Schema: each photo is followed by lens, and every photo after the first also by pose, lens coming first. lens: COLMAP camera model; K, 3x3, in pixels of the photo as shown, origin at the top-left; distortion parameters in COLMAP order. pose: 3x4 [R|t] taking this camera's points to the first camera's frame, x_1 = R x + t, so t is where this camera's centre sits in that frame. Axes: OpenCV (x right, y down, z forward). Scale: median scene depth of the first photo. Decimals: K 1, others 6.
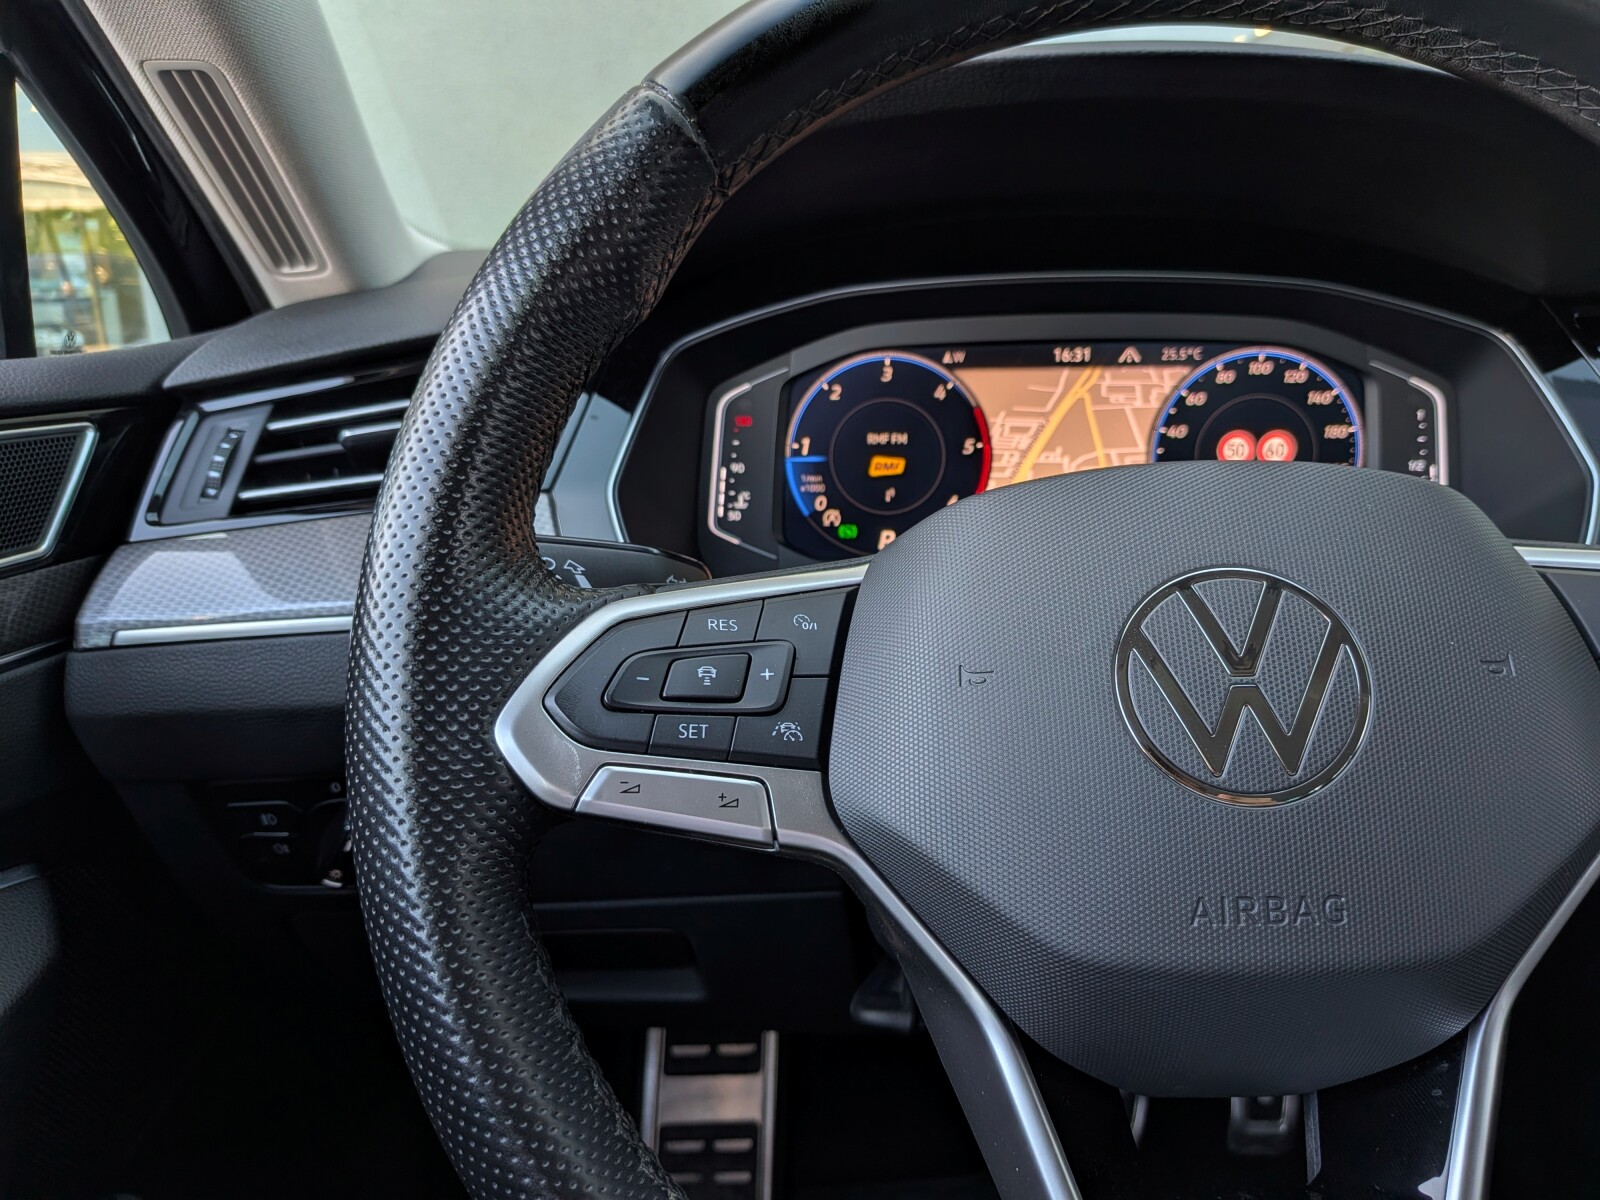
lens RADIAL K [[1158.1, 0, 810.8], [0, 1158.1, 588.5], [0, 0, 1]] dist [0.062842, -0.112983]
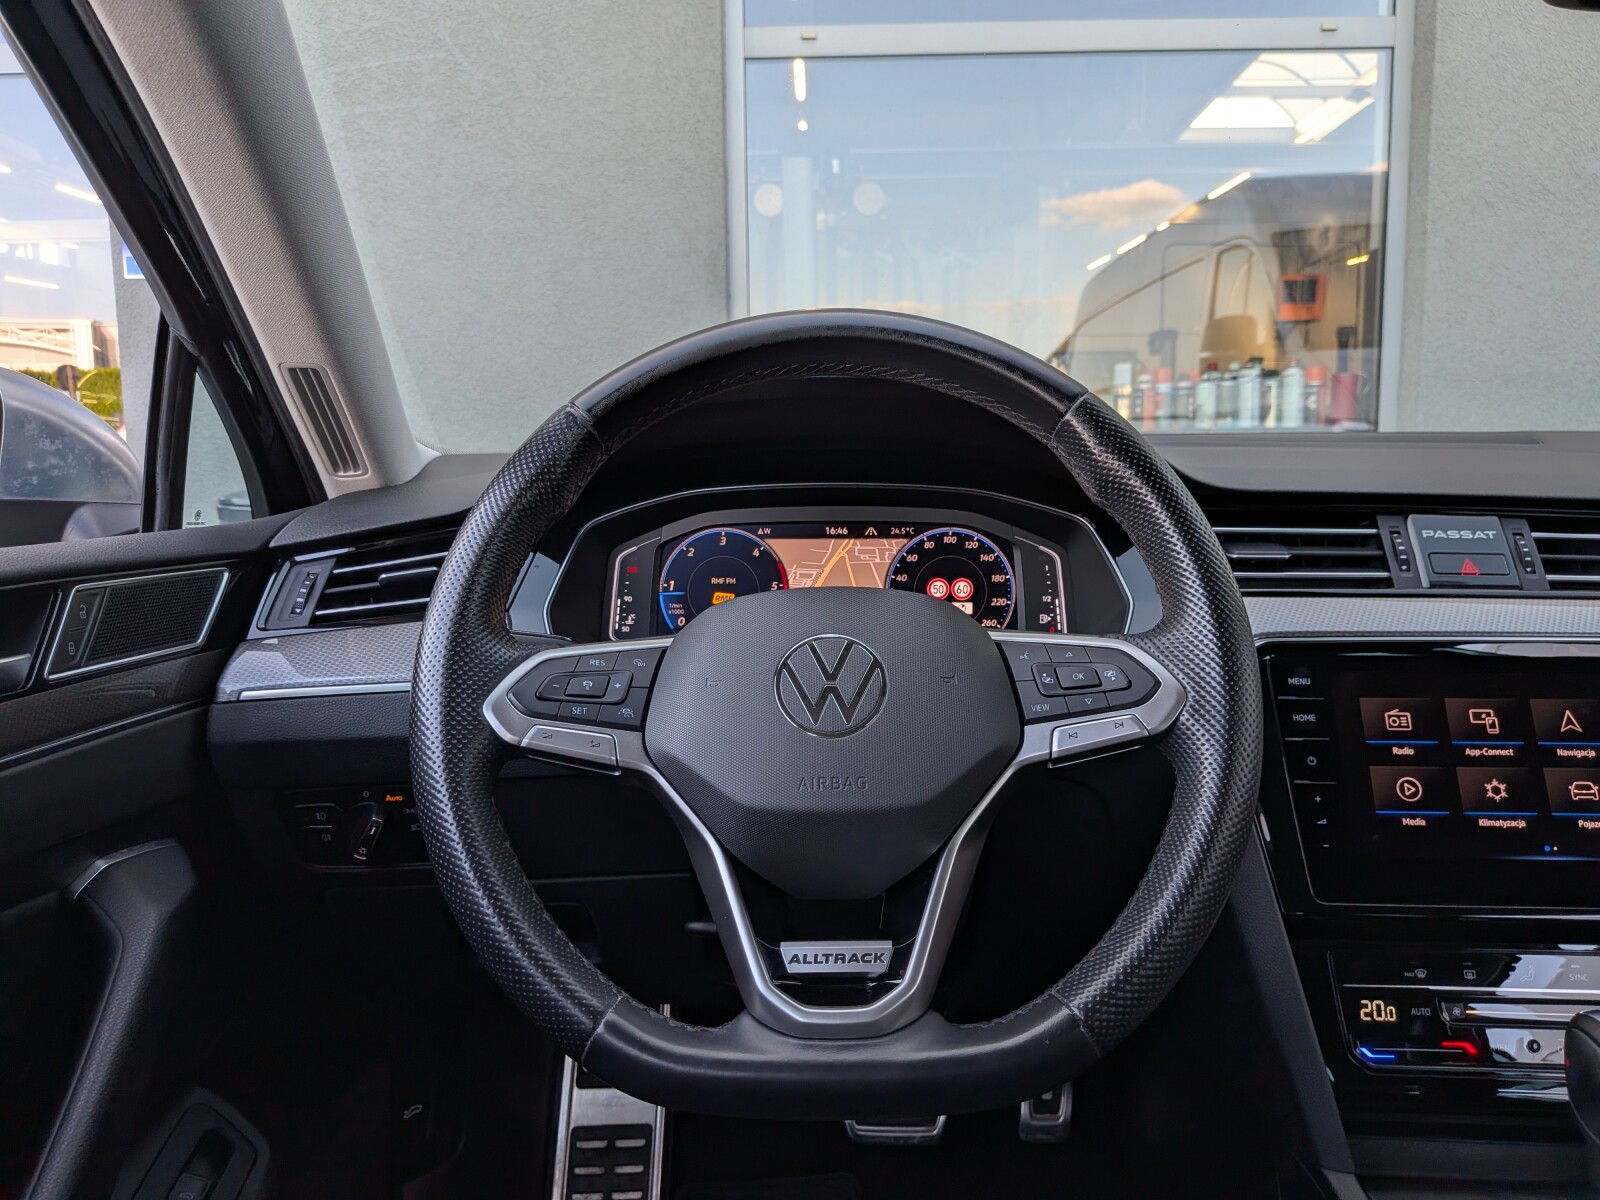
lens RADIAL K [[1158.1, 0, 807.0], [0, 1158.1, 585.8], [0, 0, 1]] dist [0.062842, -0.112983]
pose [[0.998962, 0.004999, 0.045266, 0.111215], [0.001105, 0.991005, -0.133819, 0.091378], [-0.045528, 0.133730, 0.989971, -0.583901]]
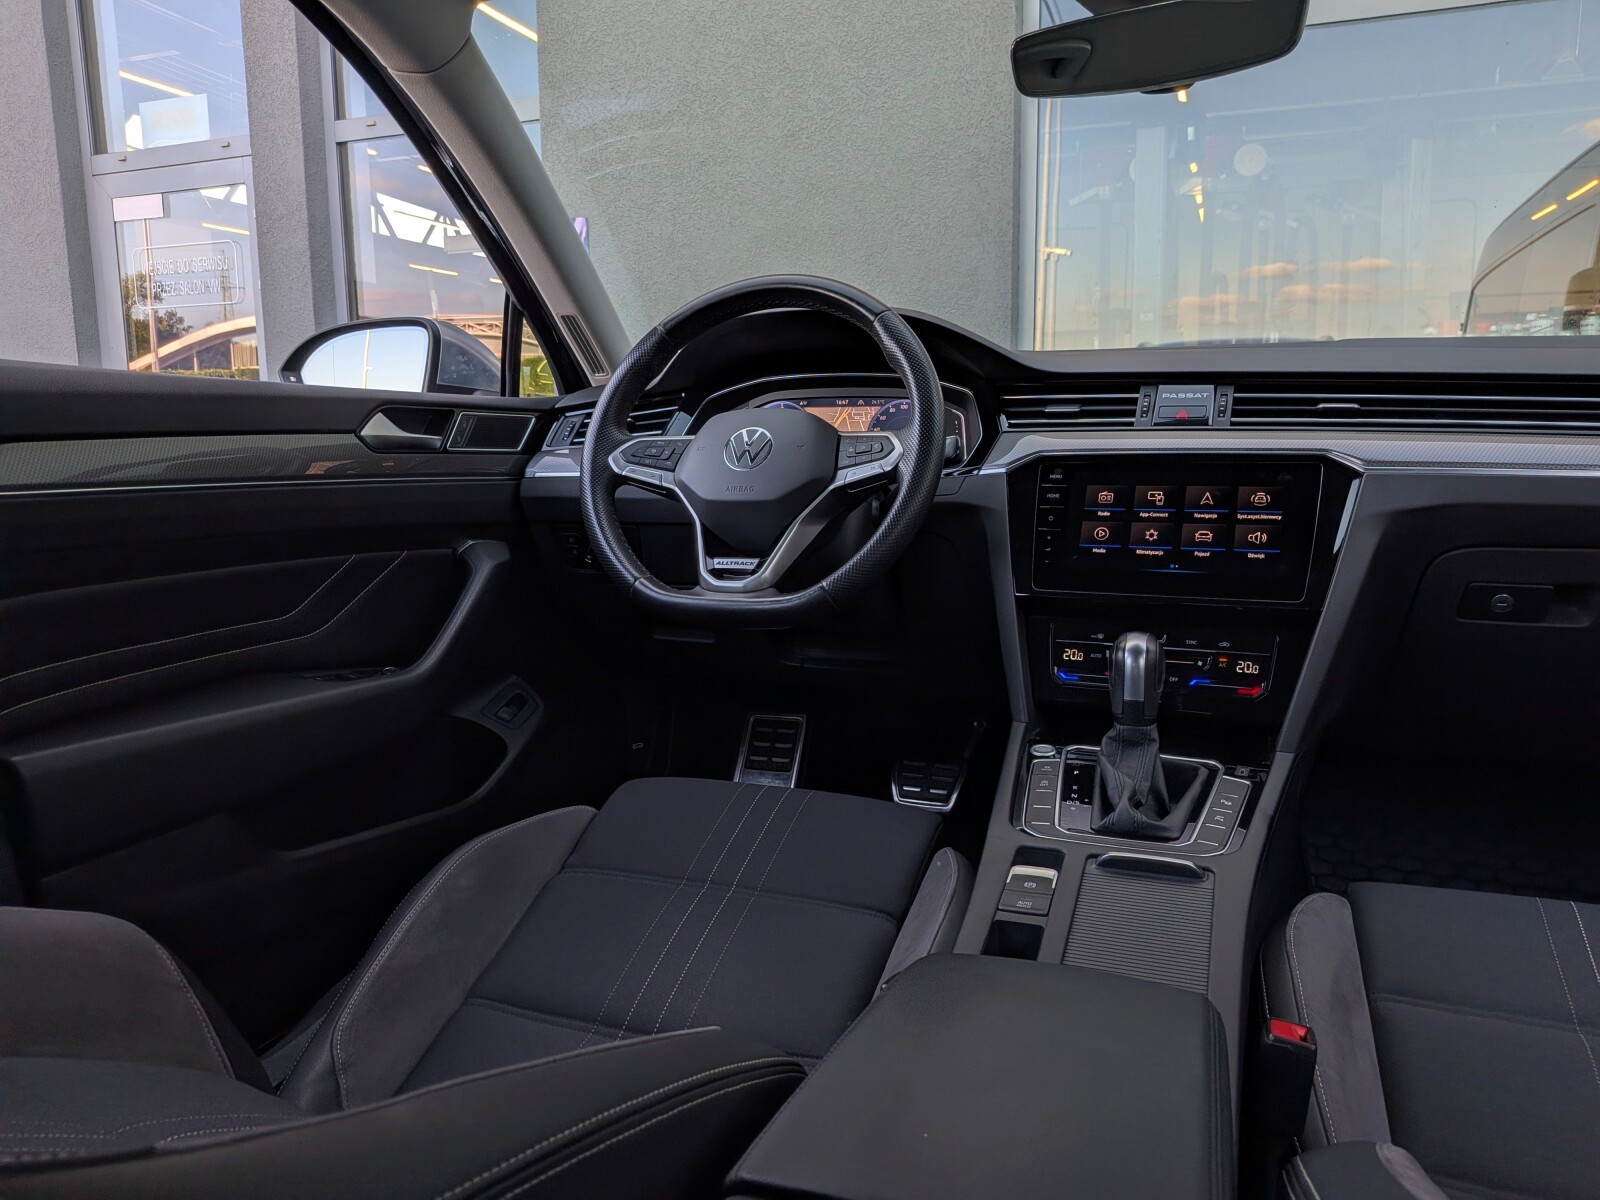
lens RADIAL K [[1158.1, 0, 798.1], [0, 1158.1, 595.7], [0, 0, 1]] dist [0.062842, -0.112983]
pose [[0.955147, 0.050934, -0.291718, 0.973942], [-0.081656, 0.992207, -0.094120, 0.544835], [0.284651, 0.113719, 0.951862, -1.676563]]
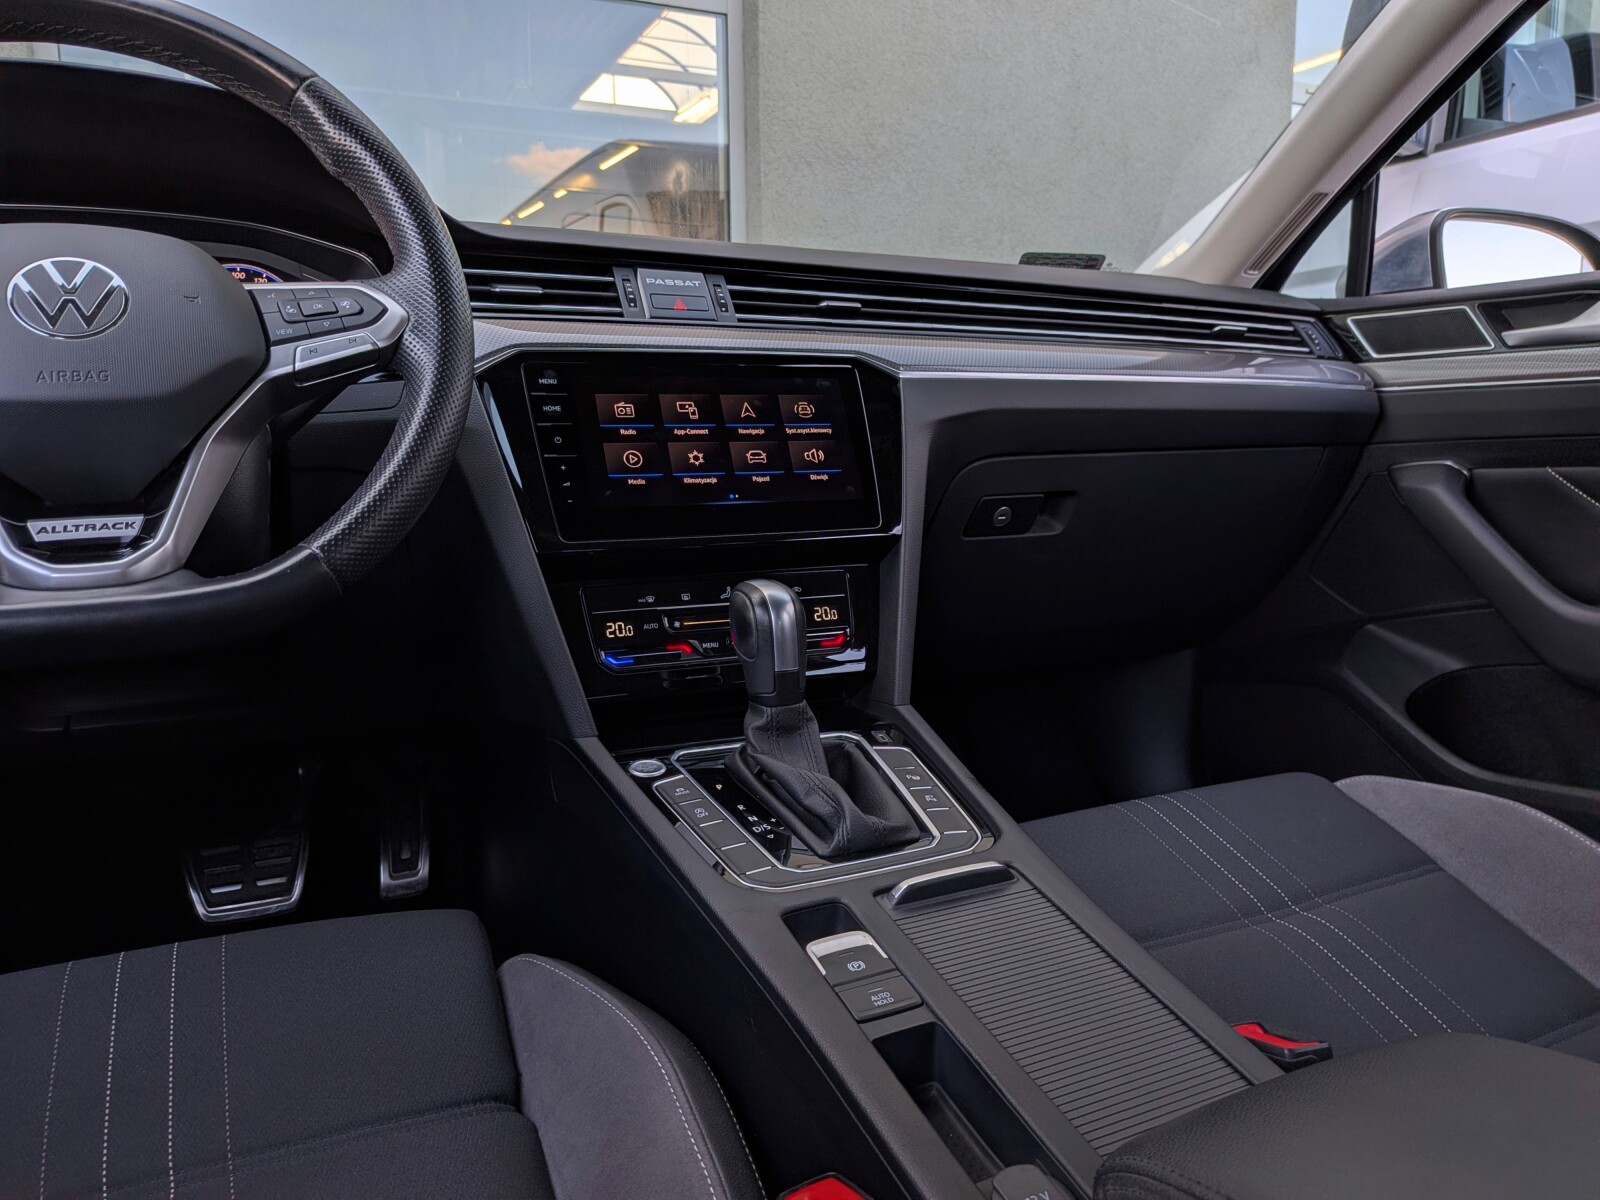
lens RADIAL K [[1158.1, 0, 810.2], [0, 1158.1, 594.5], [0, 0, 1]] dist [0.062842, -0.112983]
pose [[0.863114, -0.063515, 0.501000, 0.218750], [0.117893, 0.989990, -0.077597, 0.507915], [-0.491056, 0.126039, 0.861962, -0.838617]]
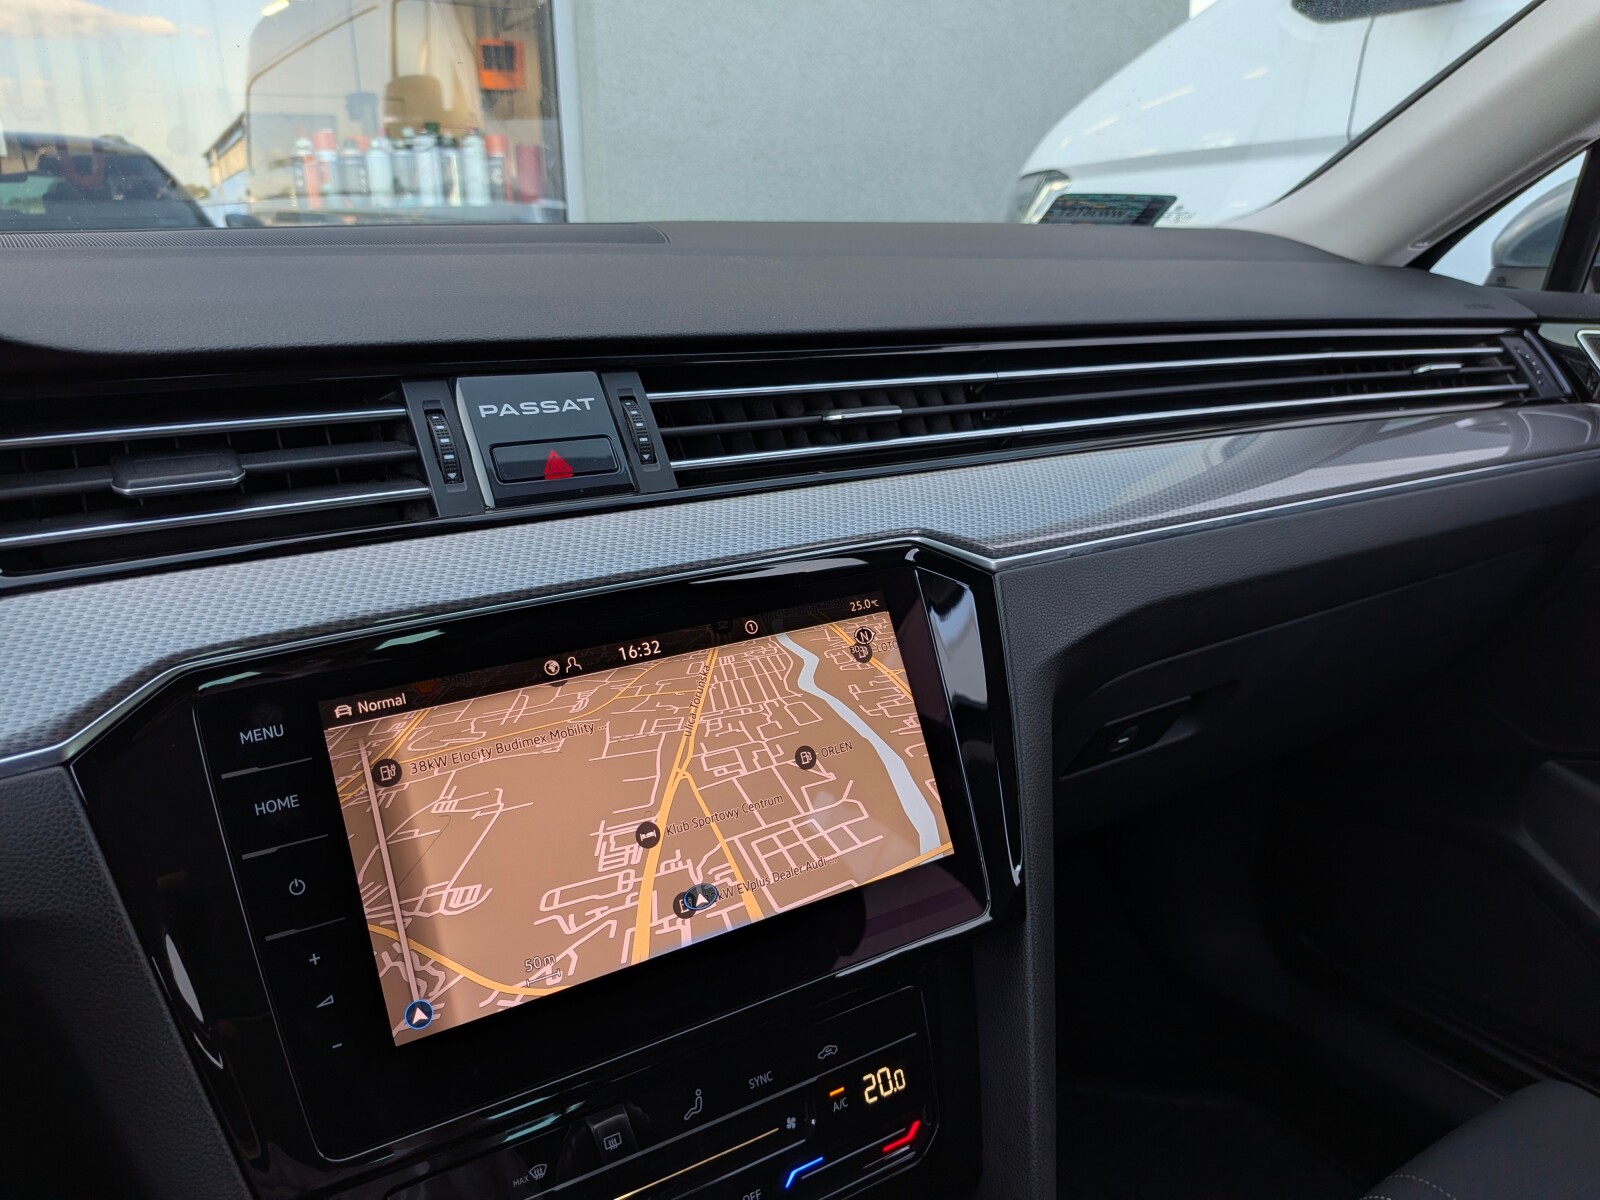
lens RADIAL K [[1158.1, 0, 797.5], [0, 1158.1, 594.5], [0, 0, 1]] dist [0.062842, -0.112983]
pose [[0.790044, -0.180301, 0.585937, 0.618491], [0.150472, 0.983567, 0.099770, -0.090247], [-0.594297, 0.009345, 0.804192, 0.008833]]
